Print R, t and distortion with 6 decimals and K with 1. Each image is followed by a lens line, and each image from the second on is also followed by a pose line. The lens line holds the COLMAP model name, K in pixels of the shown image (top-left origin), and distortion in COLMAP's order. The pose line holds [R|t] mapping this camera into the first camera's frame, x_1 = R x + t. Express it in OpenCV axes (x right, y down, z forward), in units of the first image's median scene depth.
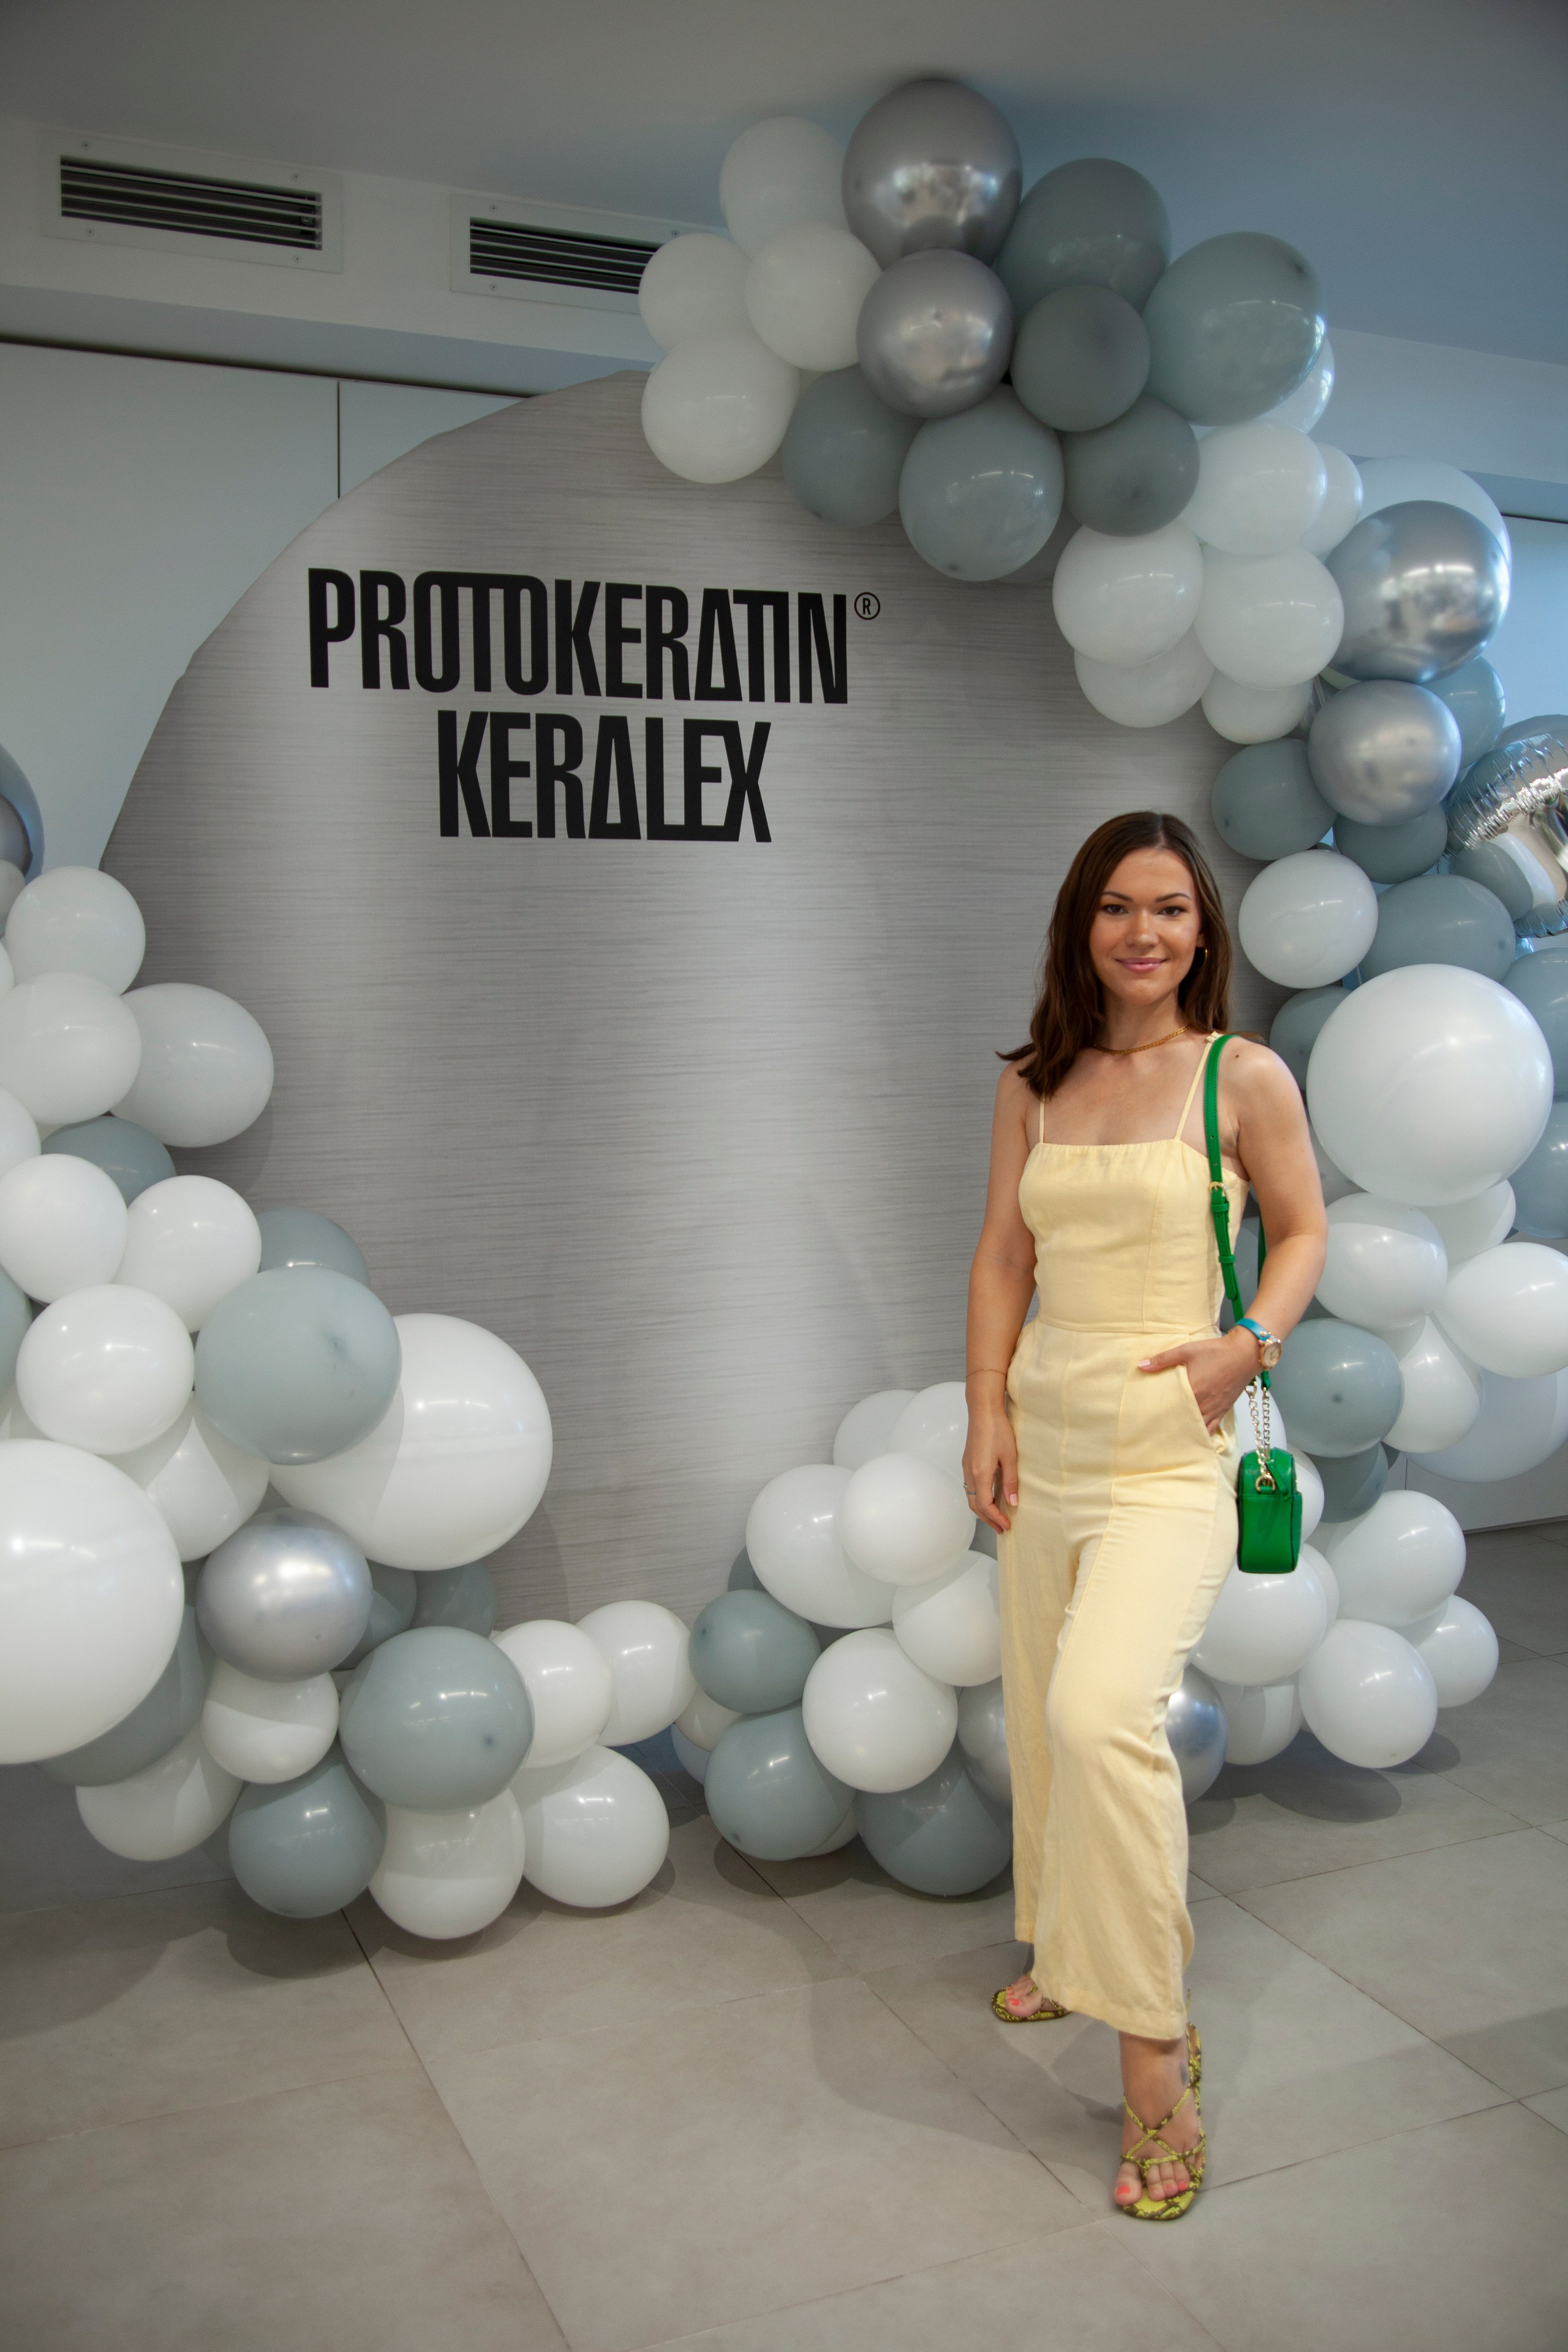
lens RADIAL K [[2215.9, 0, 788.7], [0, 2215.9, 1173.9], [0, 0, 1]] dist [-0.059987, 0.000000]
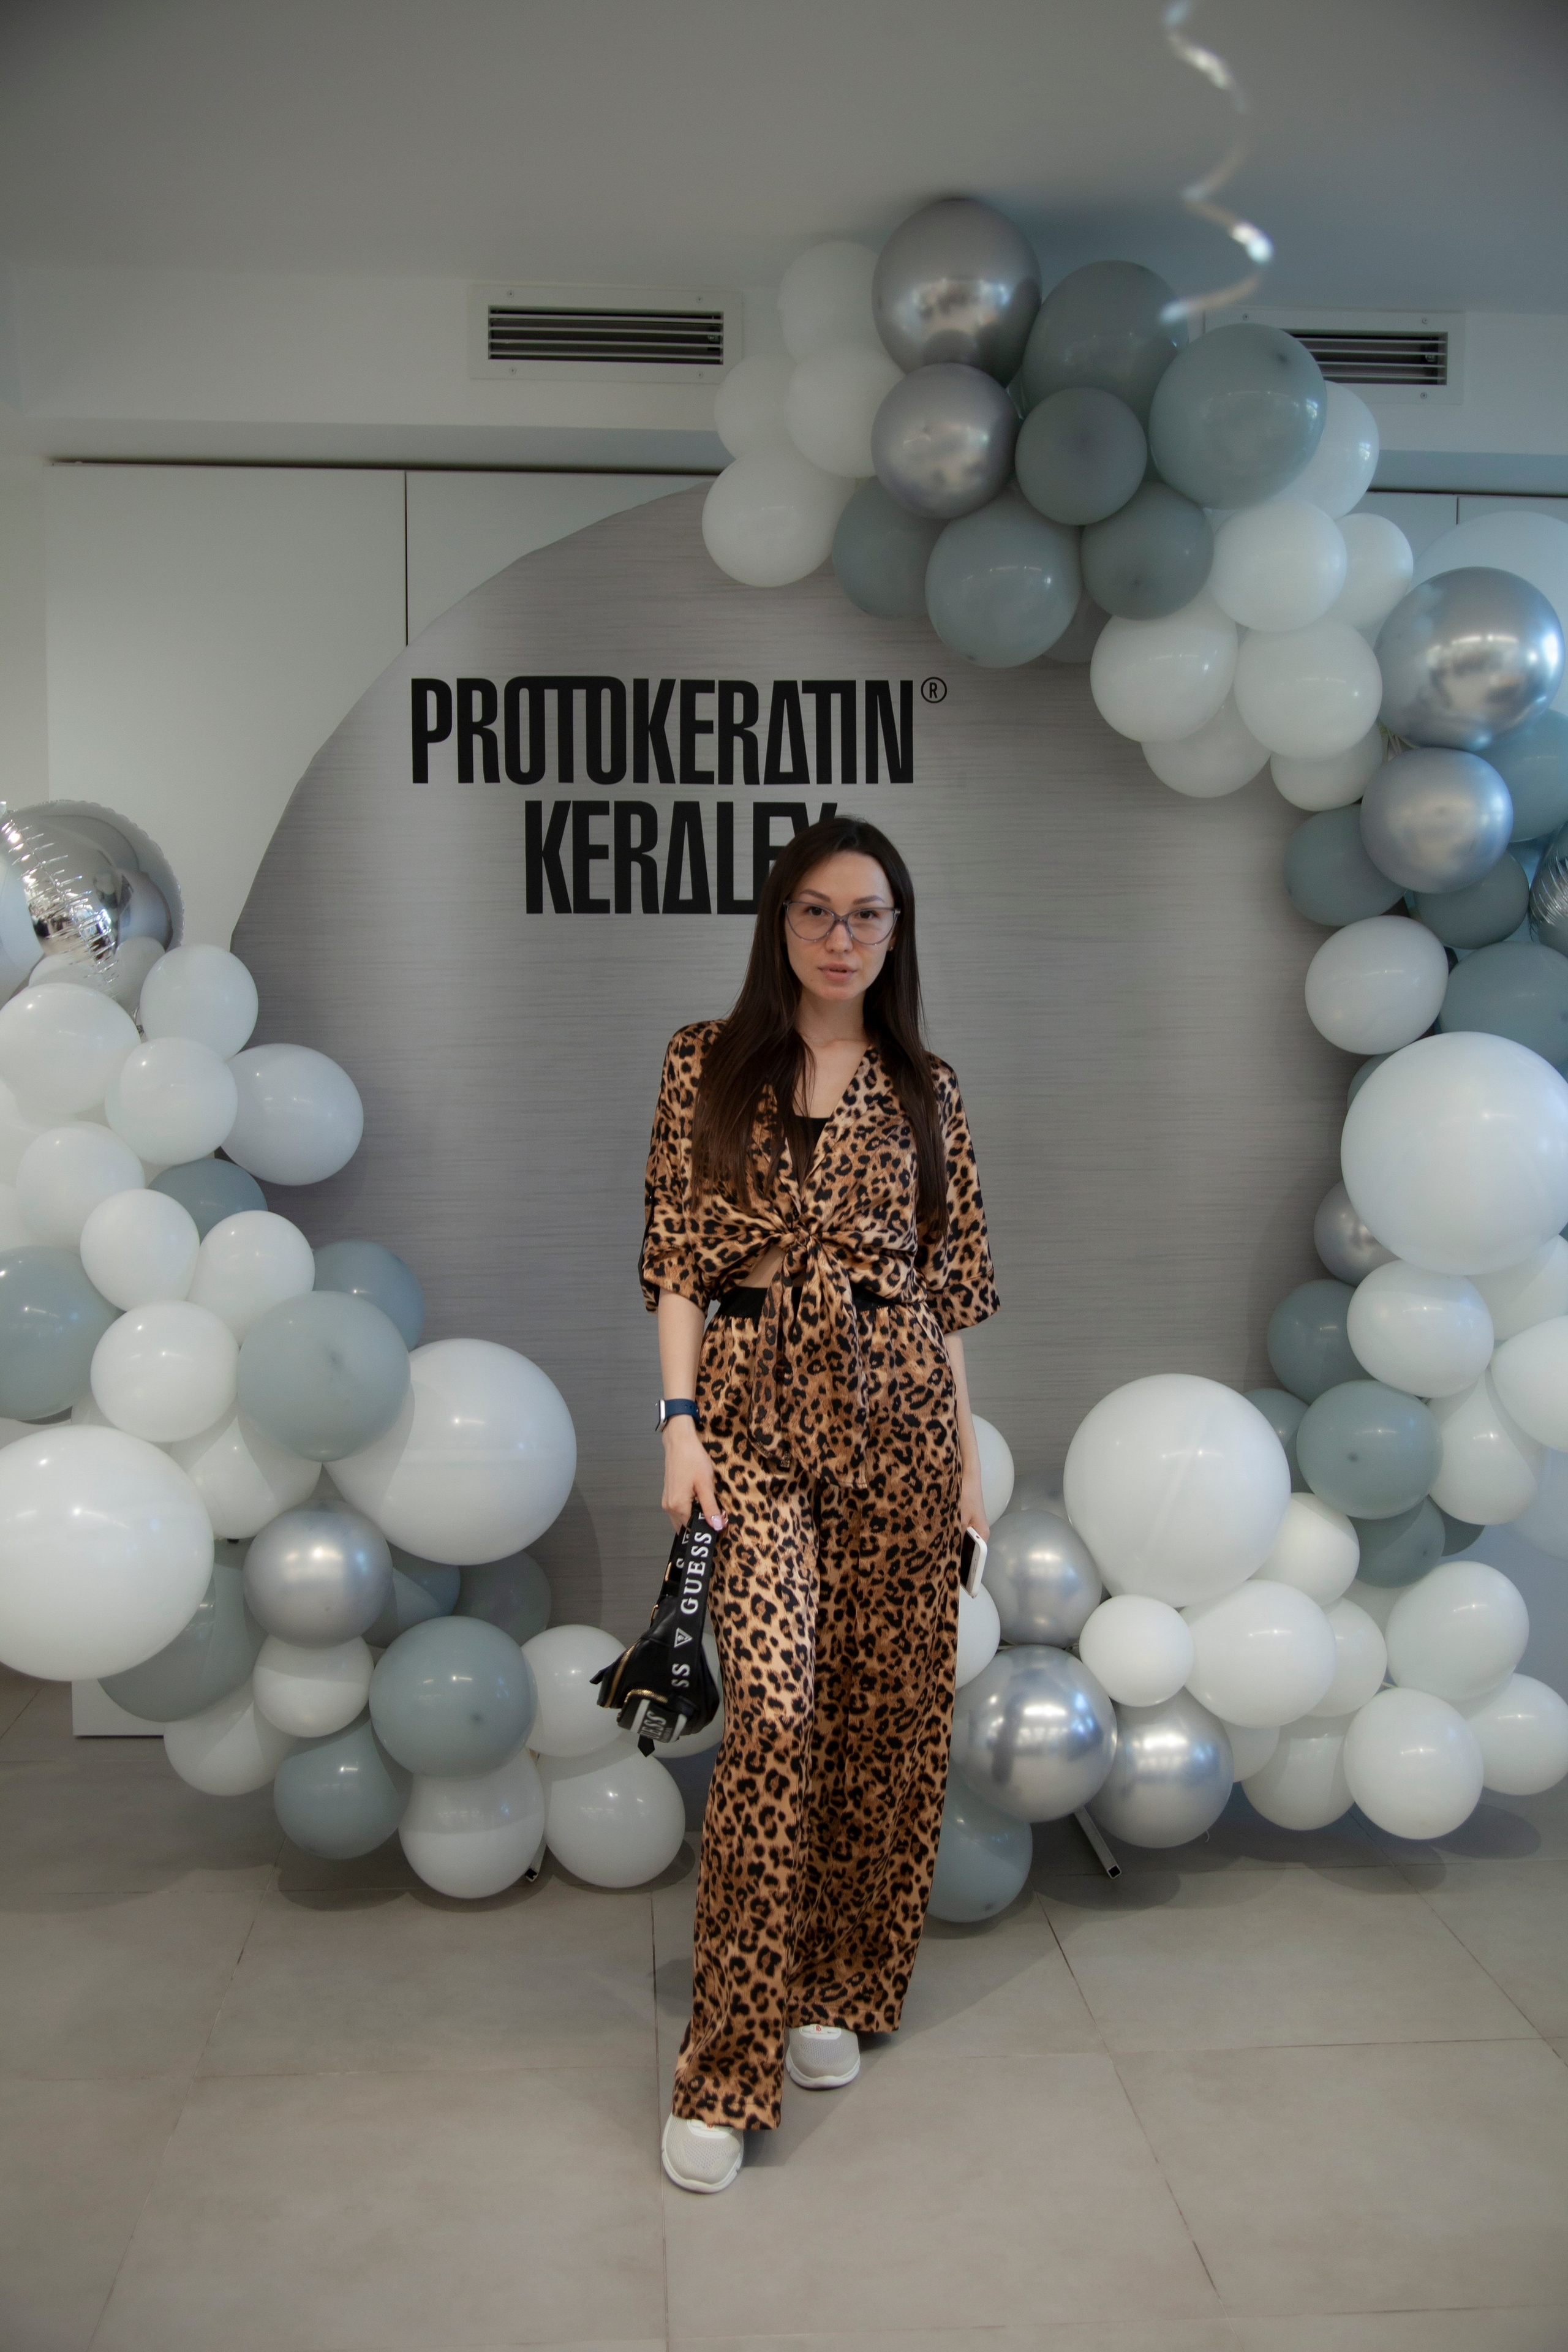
lens RADIAL K [[2282.9, 0, 775.8], [0, 2282.9, 1191.0], [0, 0, 1]] dist [-0.039088, 0.000000]
pose [[0.961135, 0.027597, -0.274696, 0.280534], [-0.028227, 0.999600, 0.001663, -0.017548], [0.274632, 0.006155, 0.961530, -0.073141]]
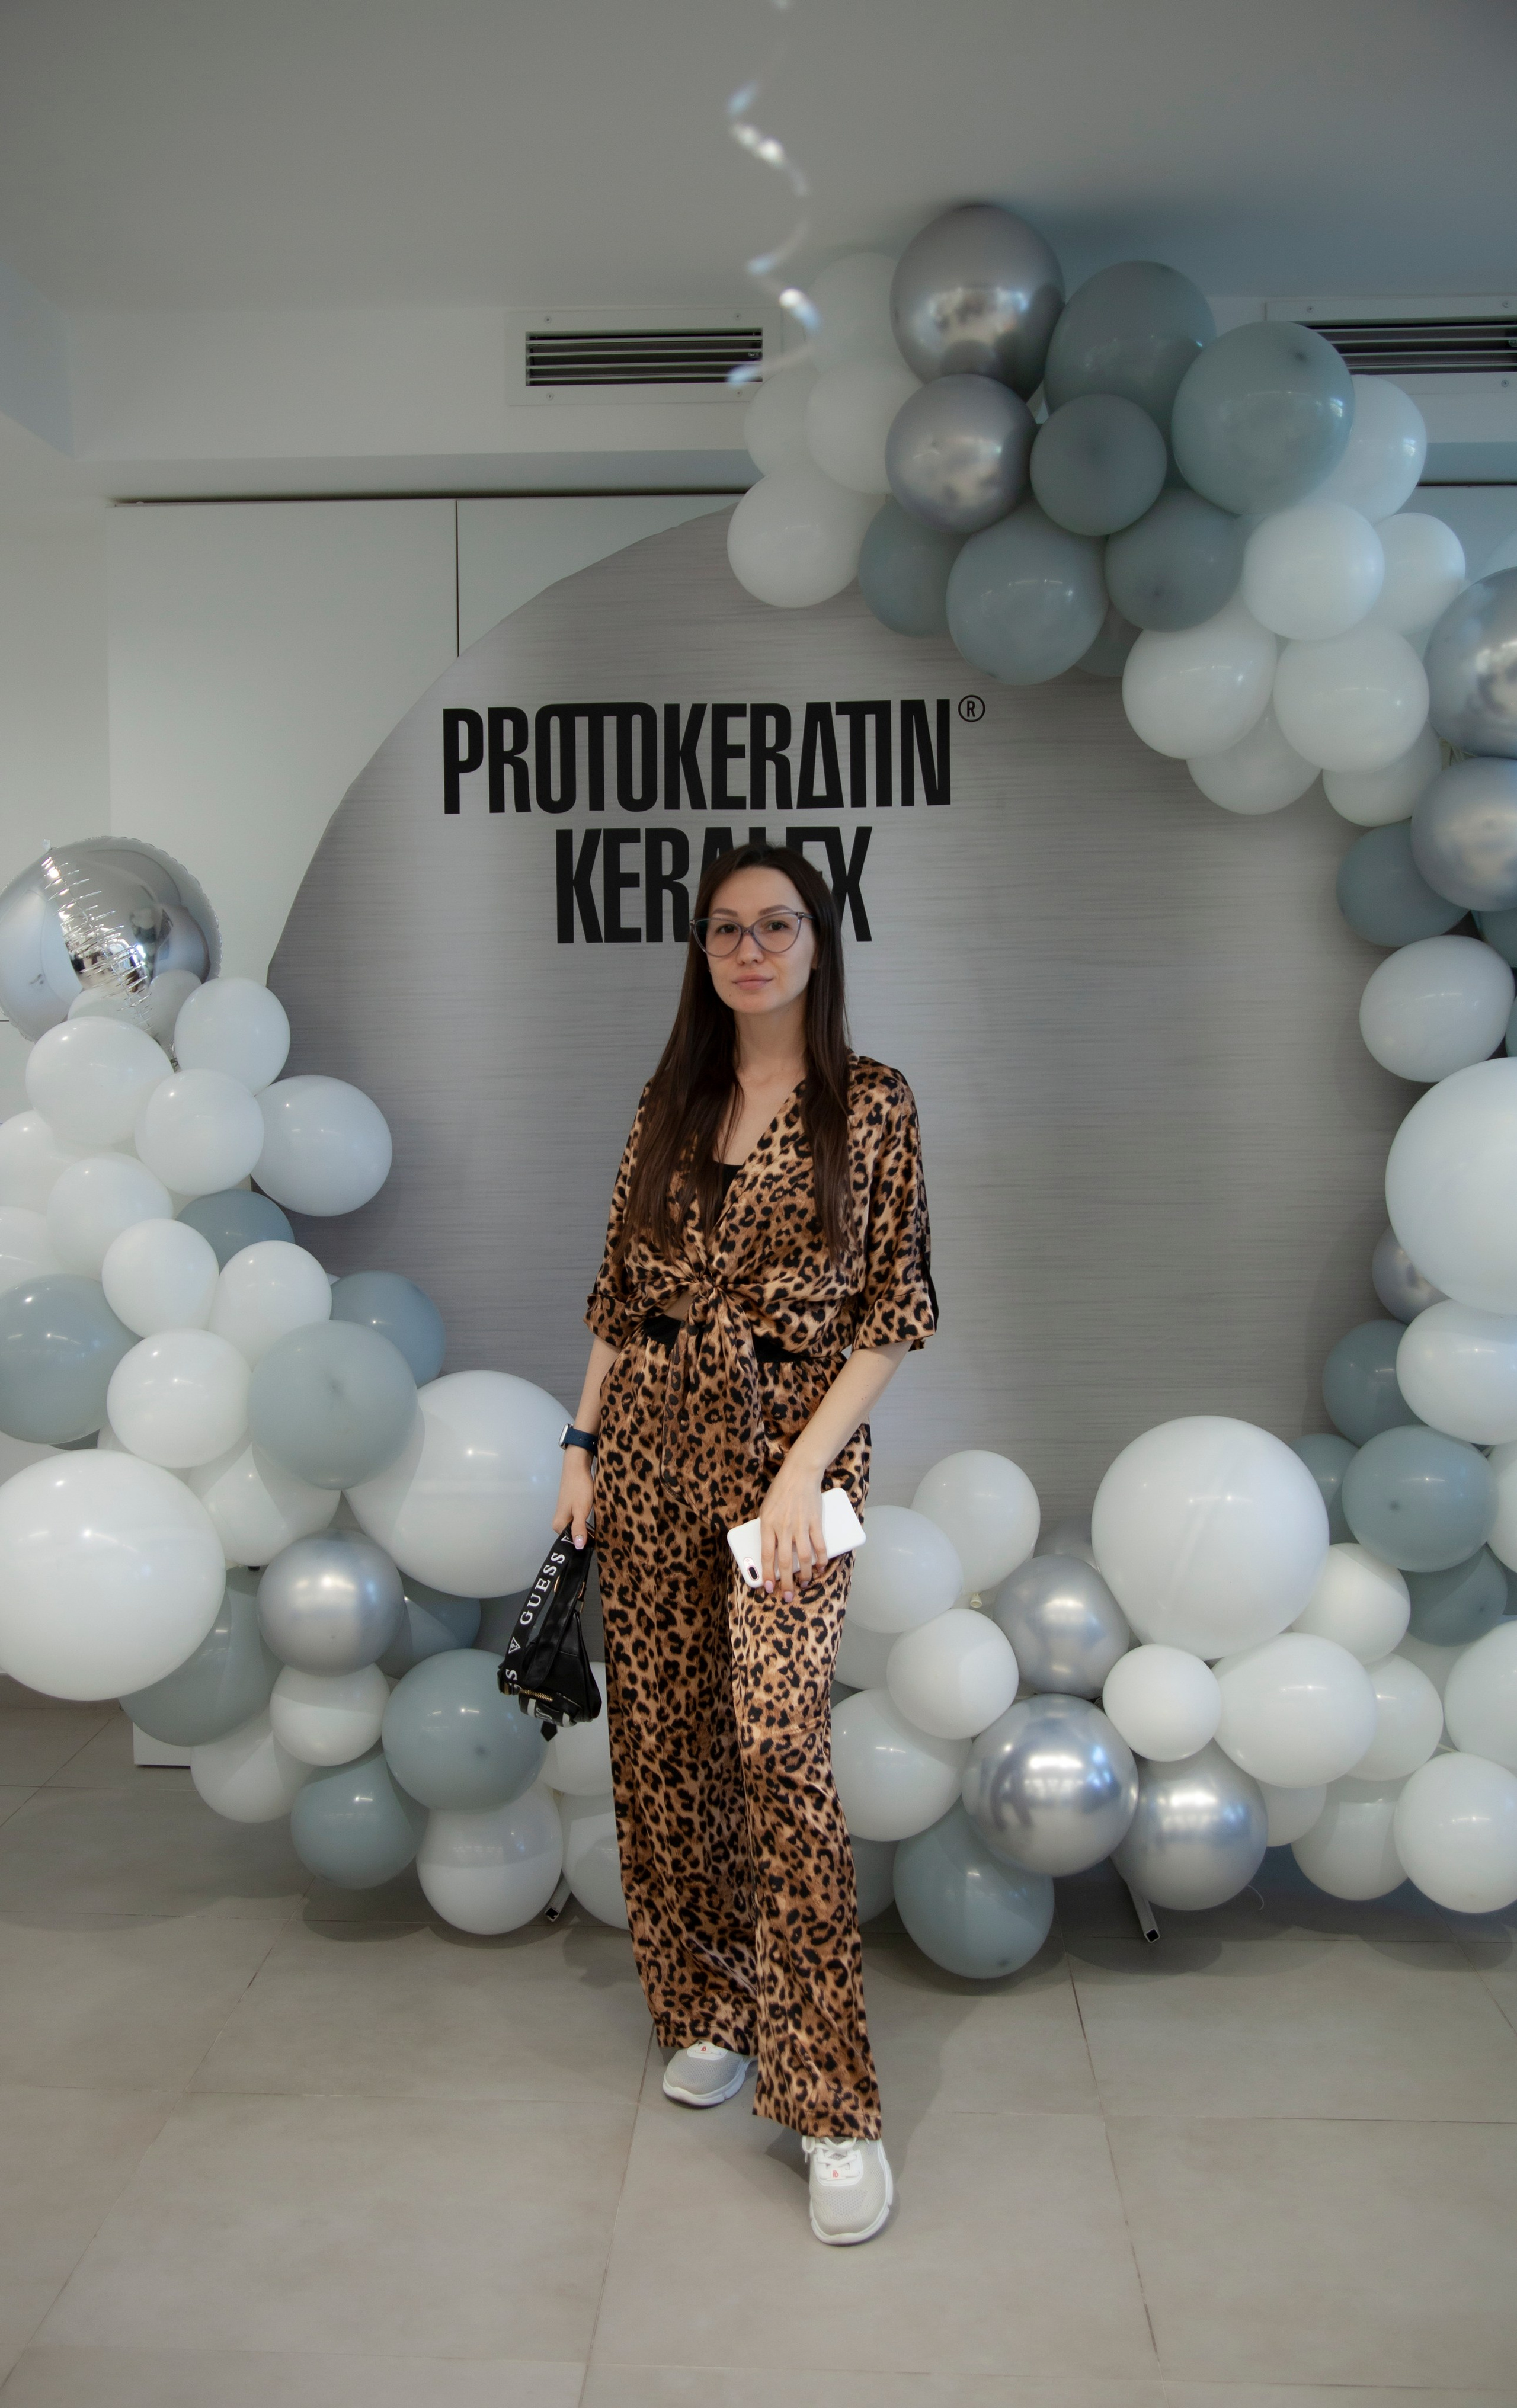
lens RADIAL K [[2420.6, 0, 703.9], [0, 2420.6, 1222.1], [0, 0, 1]] dist [-0.042290, 0.000000]
pose [[0.916742, 0.029572, -0.398384, 0.391365], [-0.032183, 0.999482, 0.000135, -0.015223], [0.398182, 0.012697, 0.917219, -0.080246]]
